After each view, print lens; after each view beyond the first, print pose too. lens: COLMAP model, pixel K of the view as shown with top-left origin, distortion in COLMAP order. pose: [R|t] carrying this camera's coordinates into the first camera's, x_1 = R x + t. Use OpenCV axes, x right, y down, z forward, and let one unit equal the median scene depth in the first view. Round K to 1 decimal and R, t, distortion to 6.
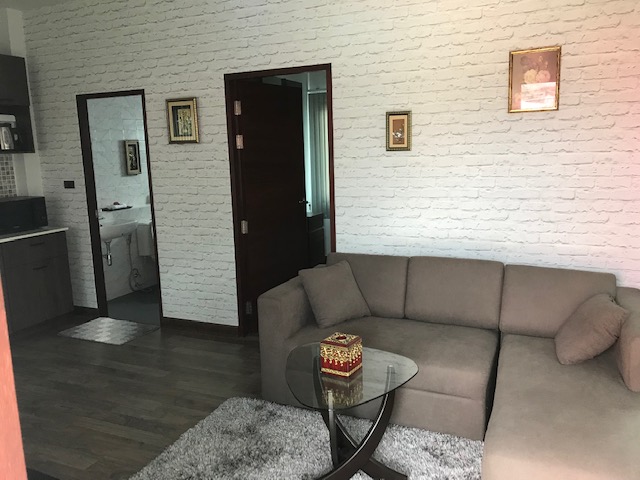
lens RADIAL K [[535.9, 0, 317.2], [0, 535.9, 242.3], [0, 0, 1]] dist [0.043727, -0.023655]
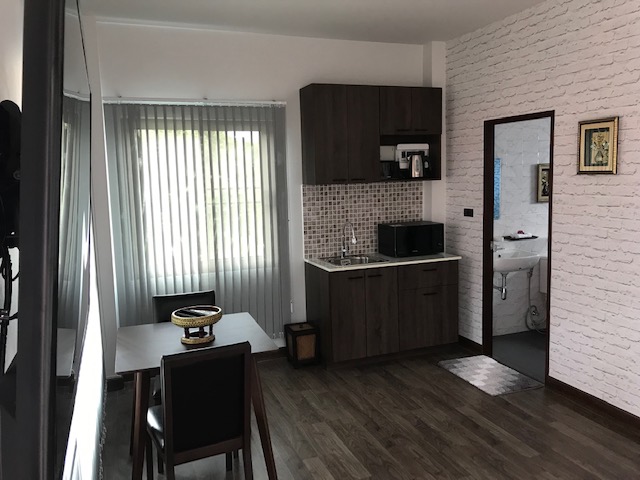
lens RADIAL K [[535.9, 0, 318.2], [0, 535.9, 236.9], [0, 0, 1]] dist [0.043727, -0.023655]
pose [[0.717241, 0.096400, -0.690125, 0.019488], [-0.116875, 0.992997, 0.017239, -0.051248], [0.686954, 0.068294, 0.723484, 0.125529]]
